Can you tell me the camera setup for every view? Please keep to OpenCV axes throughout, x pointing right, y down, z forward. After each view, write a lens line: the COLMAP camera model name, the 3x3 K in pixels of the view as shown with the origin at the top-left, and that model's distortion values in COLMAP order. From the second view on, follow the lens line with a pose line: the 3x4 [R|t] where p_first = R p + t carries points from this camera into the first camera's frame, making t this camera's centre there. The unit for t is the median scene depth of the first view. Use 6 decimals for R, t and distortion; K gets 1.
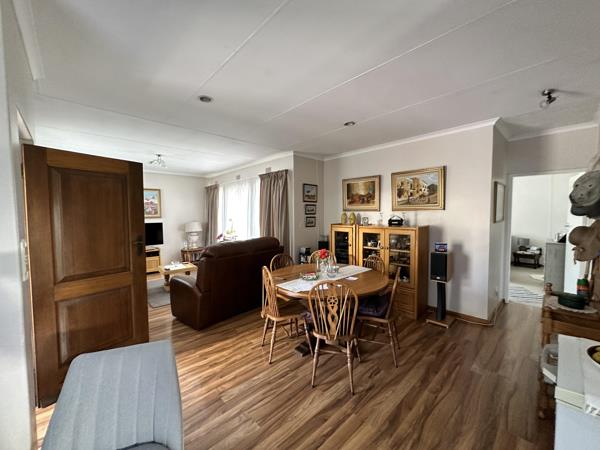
lens RADIAL K [[240.6, 0, 300.3], [0, 240.6, 223.4], [0, 0, 1]] dist [-0.006668, 0.001031]
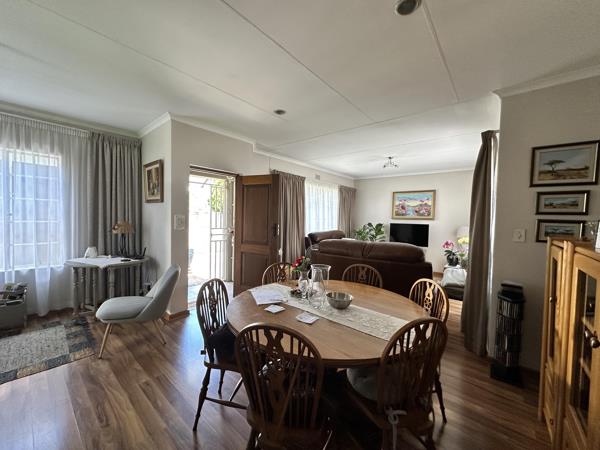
lens RADIAL K [[240.6, 0, 301.5], [0, 240.6, 224.4], [0, 0, 1]] dist [-0.006668, 0.001031]
pose [[0.111697, 0.043241, -0.992801, 0.323713], [-0.069562, 0.996942, 0.035595, -0.002535], [0.991305, 0.065085, 0.114364, 0.389040]]
